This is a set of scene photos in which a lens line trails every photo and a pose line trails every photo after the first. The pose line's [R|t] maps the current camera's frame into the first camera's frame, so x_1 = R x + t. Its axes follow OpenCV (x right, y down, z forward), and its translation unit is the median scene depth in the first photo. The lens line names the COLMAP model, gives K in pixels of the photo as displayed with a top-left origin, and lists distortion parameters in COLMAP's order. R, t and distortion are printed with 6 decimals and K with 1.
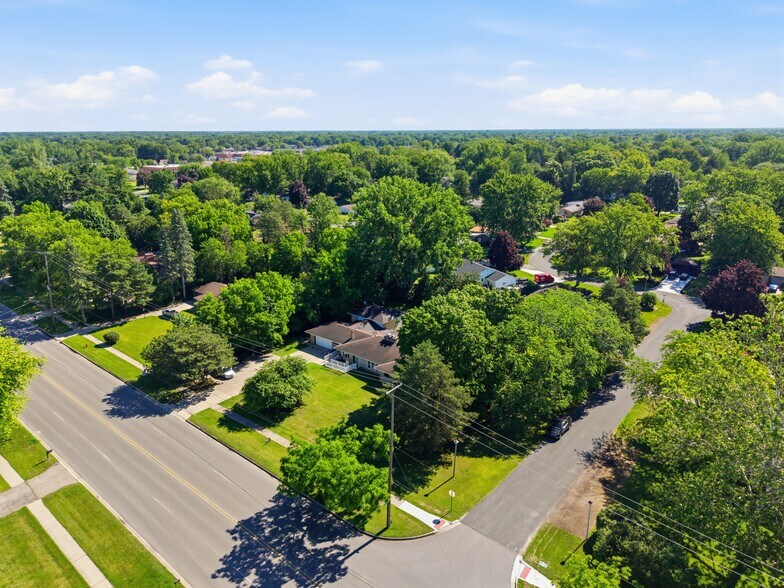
lens RADIAL K [[525.9, 0, 389.2], [0, 525.9, 287.2], [0, 0, 1]] dist [0.047989, -0.056937]
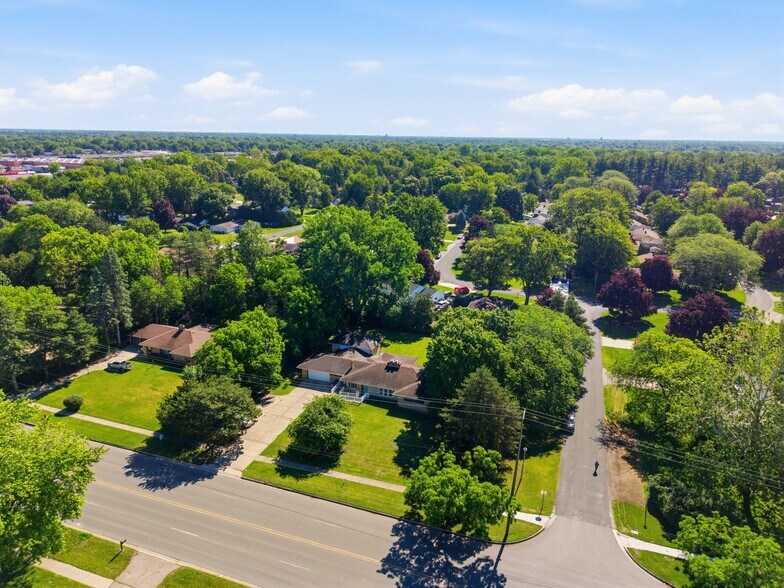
lens RADIAL K [[525.9, 0, 389.2], [0, 525.9, 287.2], [0, 0, 1]] dist [0.047989, -0.056937]
pose [[0.936649, -0.078393, 0.341383, -0.366189], [0.080587, 0.996717, 0.007776, -0.068557], [-0.340872, 0.020228, 0.939892, -0.007682]]
